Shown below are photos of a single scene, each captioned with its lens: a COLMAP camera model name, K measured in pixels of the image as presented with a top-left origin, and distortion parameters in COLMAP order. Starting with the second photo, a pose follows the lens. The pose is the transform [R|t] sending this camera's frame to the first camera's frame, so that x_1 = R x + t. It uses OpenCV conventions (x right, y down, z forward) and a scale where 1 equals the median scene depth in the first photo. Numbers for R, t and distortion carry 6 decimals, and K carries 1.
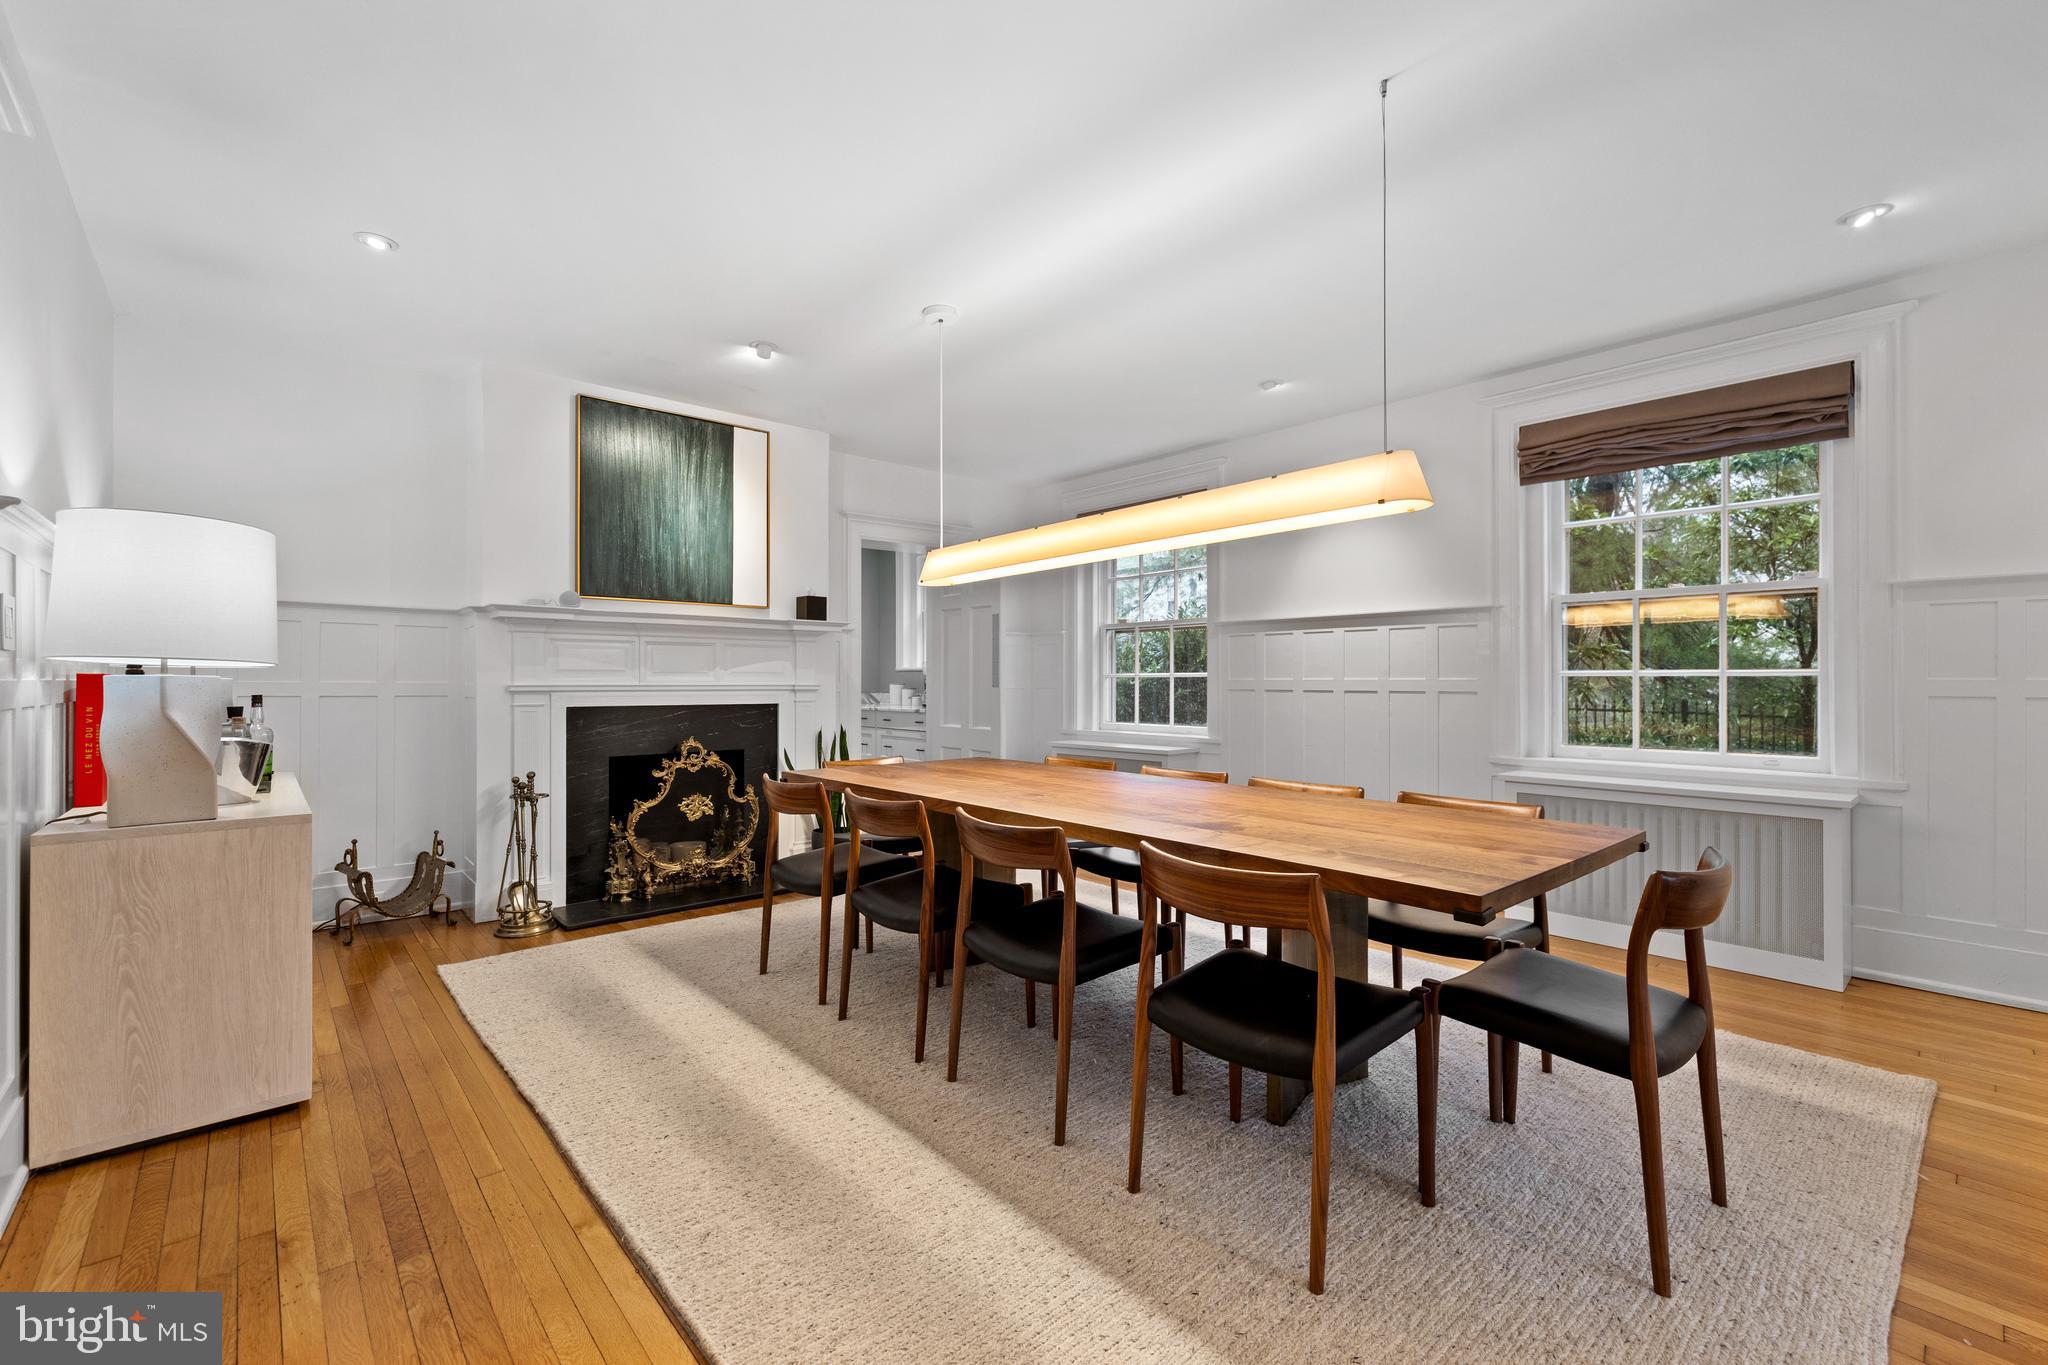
lens RADIAL K [[865.5, 0, 1024.0], [0, 865.5, 681.5], [0, 0, 1]] dist [0.001207, 0.000925]
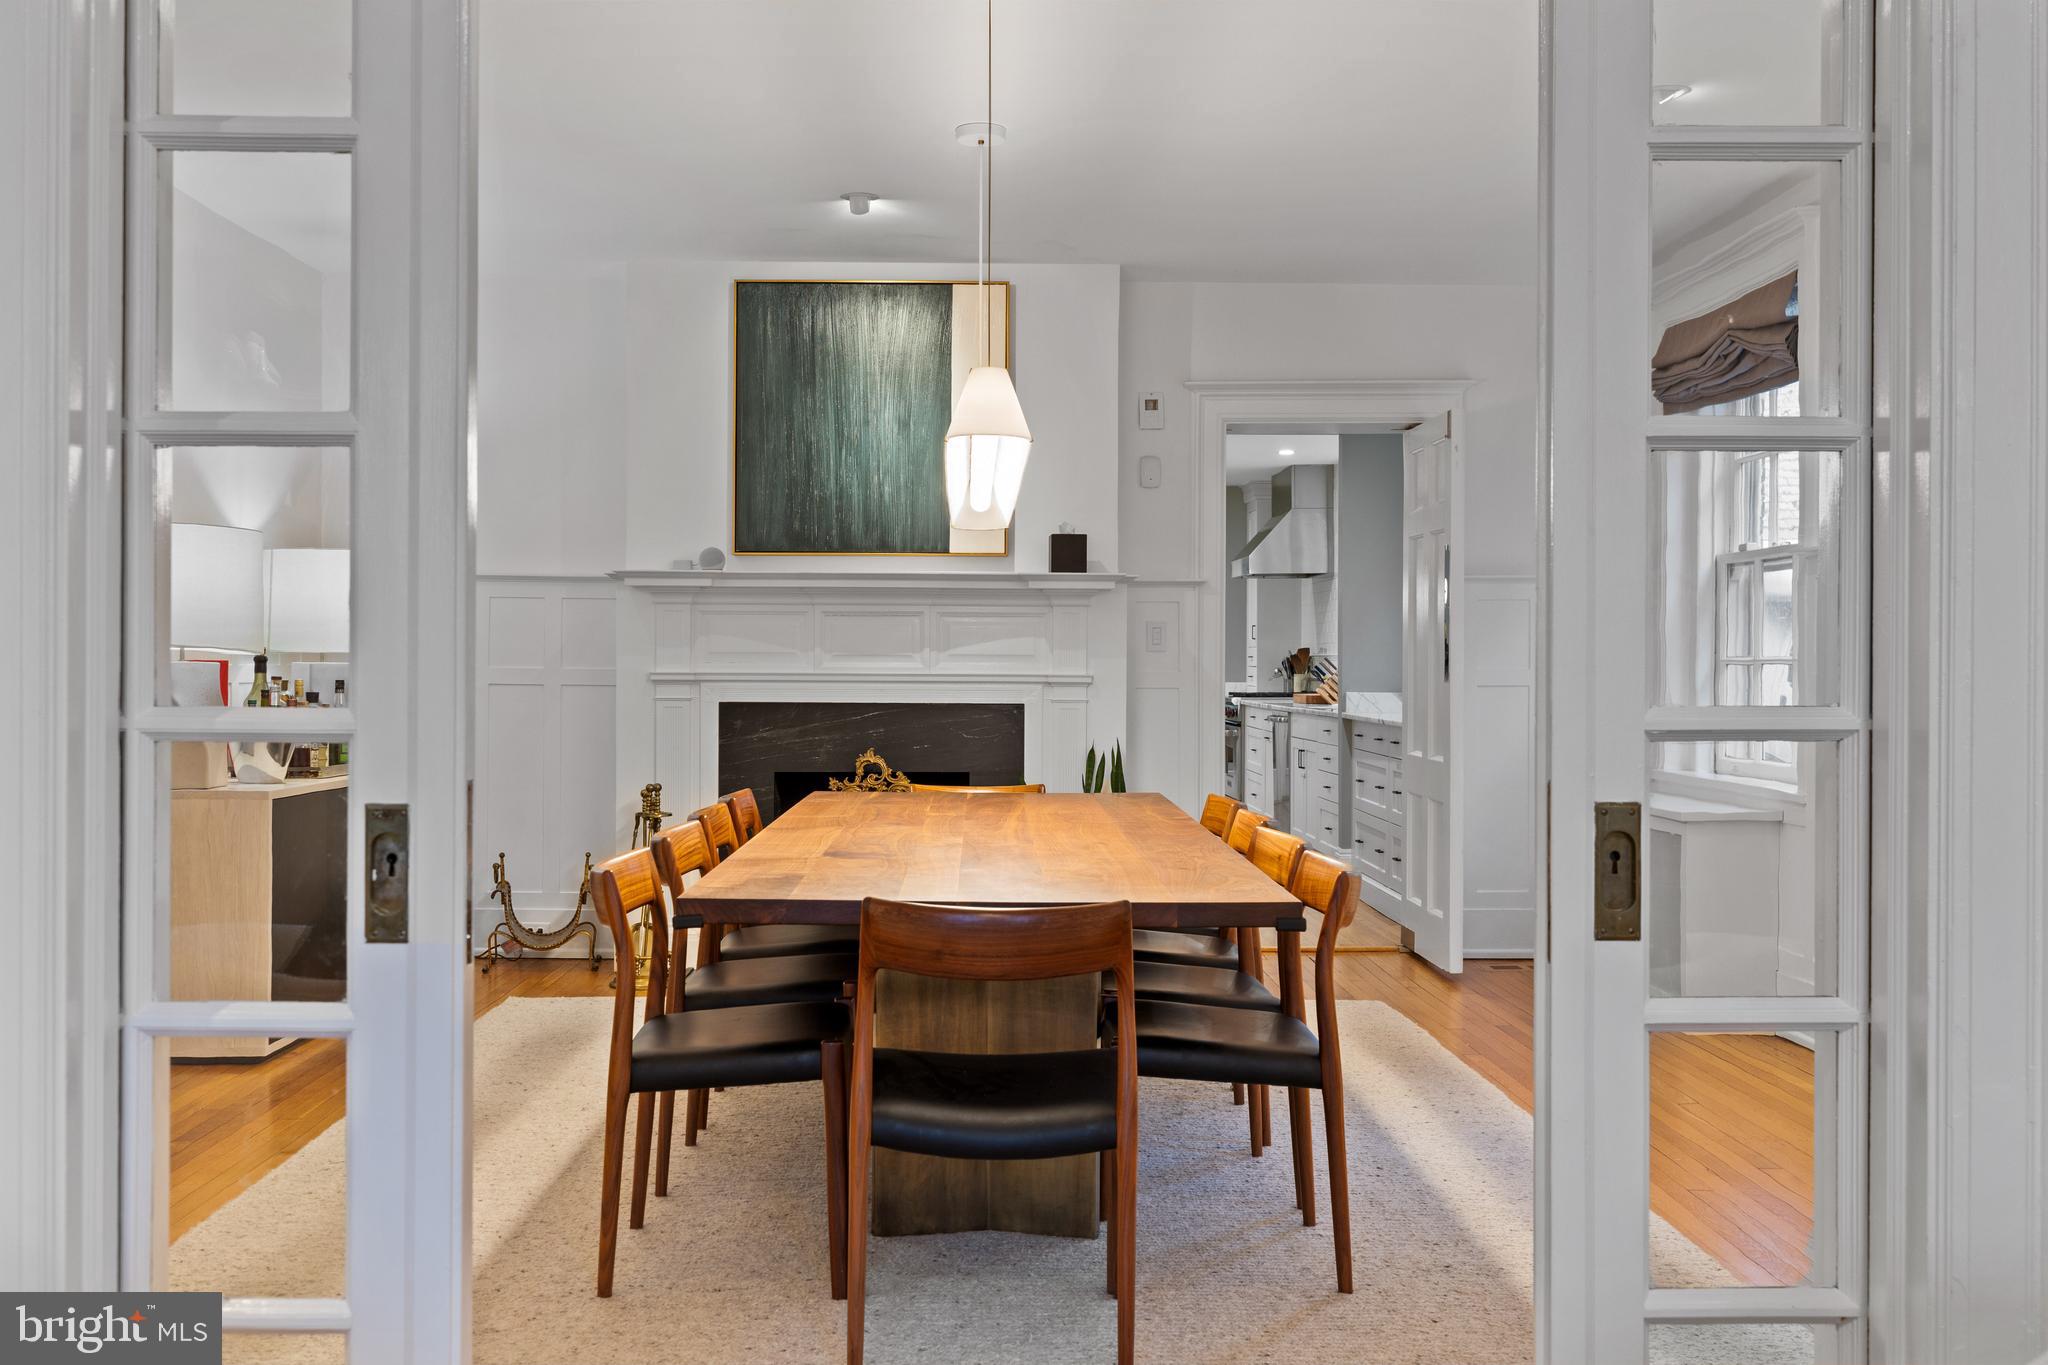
lens RADIAL K [[1931.9, 0, 1028.7], [0, 1931.9, 676.8], [0, 0, 1]] dist [0.022196, 0.000000]
pose [[0.761570, 0.007344, -0.648041, 0.711636], [-0.005141, 0.999973, 0.005290, -0.002396], [0.648062, -0.000697, 0.761587, -0.093168]]
